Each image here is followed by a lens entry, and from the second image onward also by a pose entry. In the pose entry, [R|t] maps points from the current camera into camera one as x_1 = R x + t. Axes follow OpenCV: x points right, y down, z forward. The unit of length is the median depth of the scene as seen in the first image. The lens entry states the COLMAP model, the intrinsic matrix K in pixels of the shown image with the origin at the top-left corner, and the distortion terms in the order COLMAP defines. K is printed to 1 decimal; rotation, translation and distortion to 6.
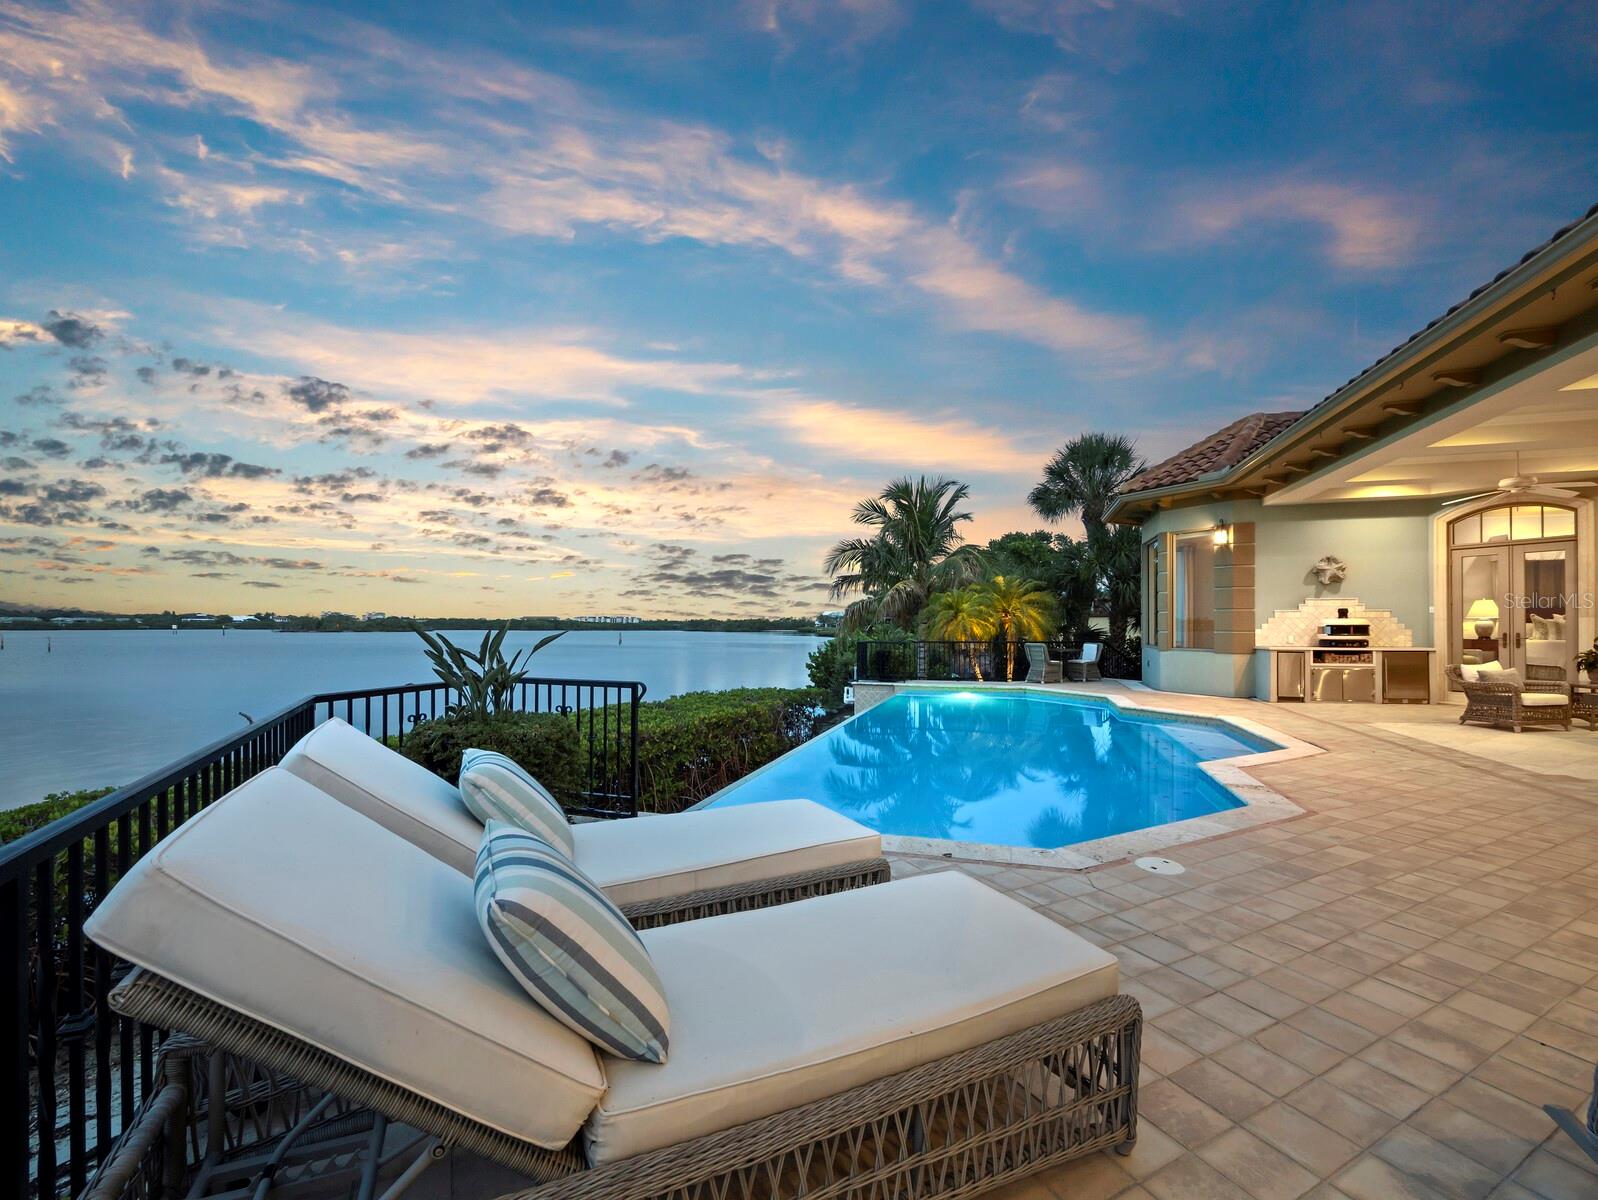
lens RADIAL K [[672.3, 0, 821.7], [0, 672.3, 626.5], [0, 0, 1]] dist [-0.000866, -0.000037]
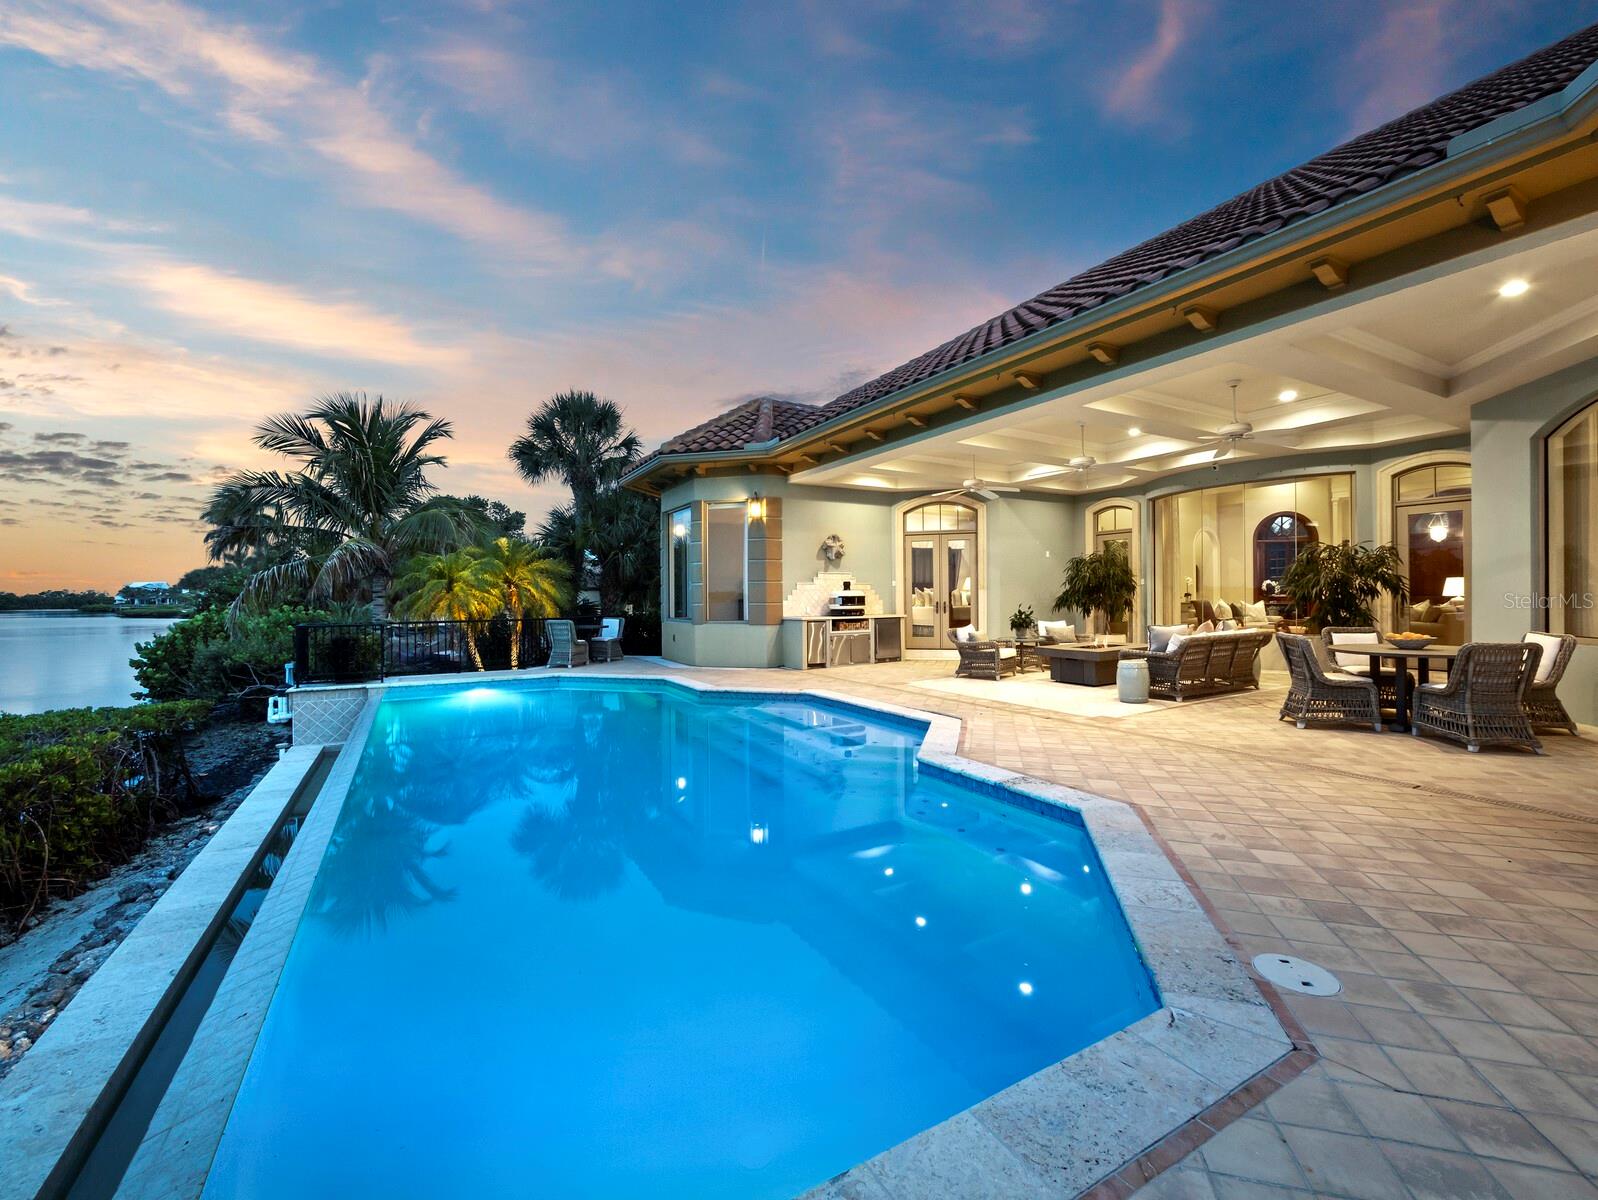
lens RADIAL K [[670.2, 0, 799.0], [0, 670.2, 600.0], [0, 0, 1]] dist [-0.003722, -0.000104]
pose [[0.705510, -0.008546, 0.708648, -0.071153], [0.008682, 0.999956, 0.003415, -0.000272], [-0.708647, 0.003744, 0.705554, 0.236057]]
